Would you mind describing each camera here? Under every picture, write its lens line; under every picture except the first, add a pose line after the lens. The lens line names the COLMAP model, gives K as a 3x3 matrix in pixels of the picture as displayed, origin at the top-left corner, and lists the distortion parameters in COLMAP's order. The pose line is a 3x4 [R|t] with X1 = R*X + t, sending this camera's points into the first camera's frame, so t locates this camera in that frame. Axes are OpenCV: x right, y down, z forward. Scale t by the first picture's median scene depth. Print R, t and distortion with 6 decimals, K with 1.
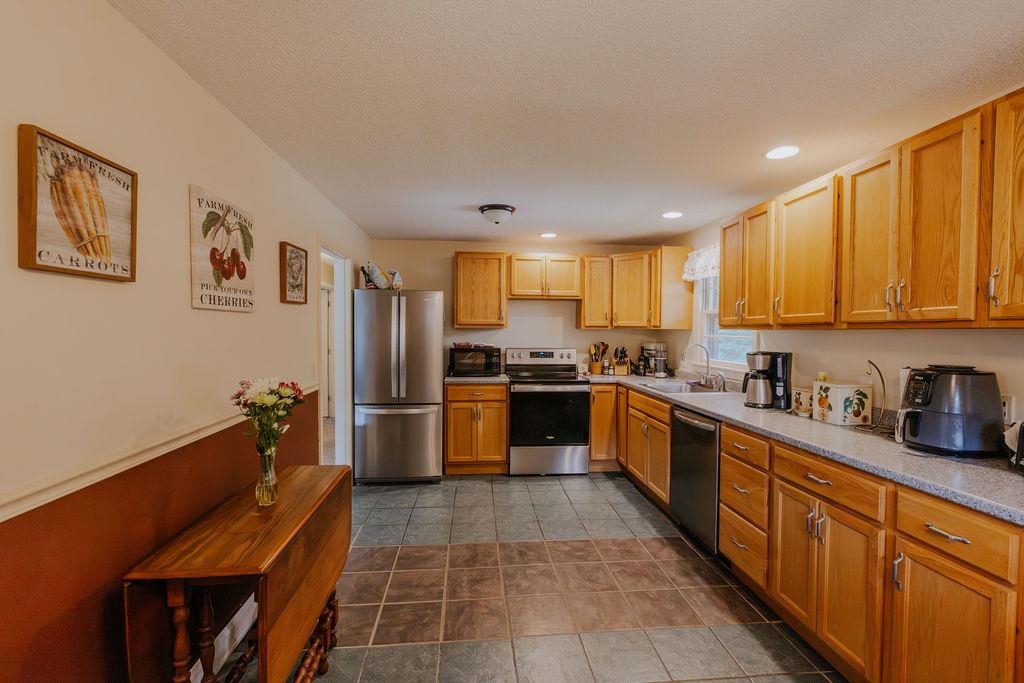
lens RADIAL K [[438.7, 0, 548.1], [0, 438.7, 344.1], [0, 0, 1]] dist [0.001481, 0.001219]
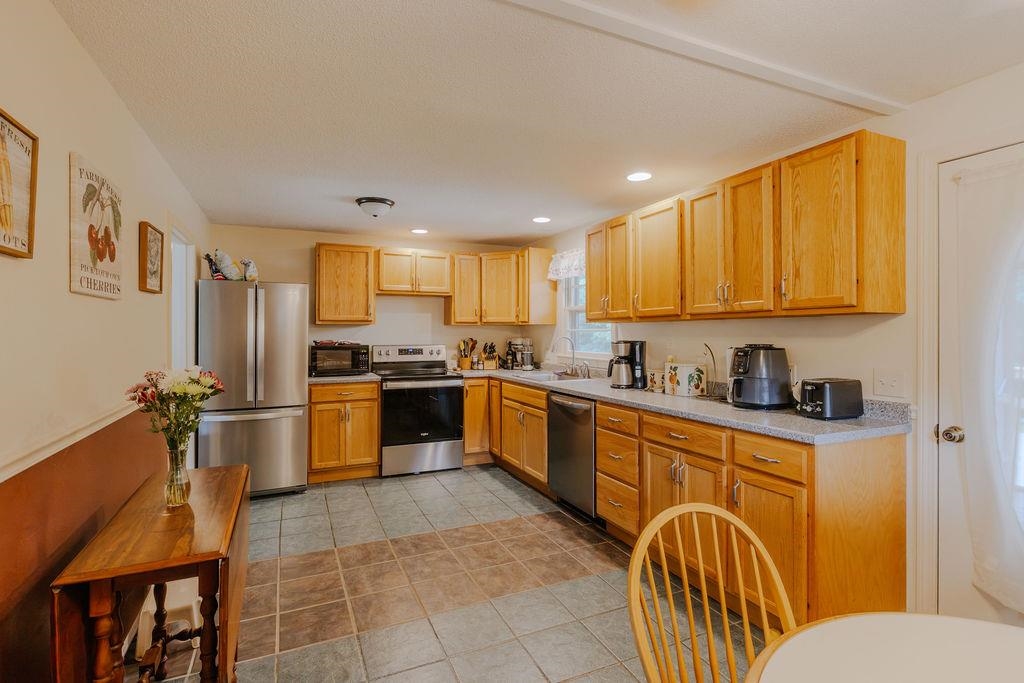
lens RADIAL K [[456.4, 0, 525.9], [0, 456.4, 332.2], [0, 0, 1]] dist [-0.003736, 0.001300]
pose [[0.951599, -0.008041, 0.307238, -0.159159], [0.017835, 0.999418, -0.029084, 0.029462], [-0.306825, 0.033156, 0.951188, -0.098592]]
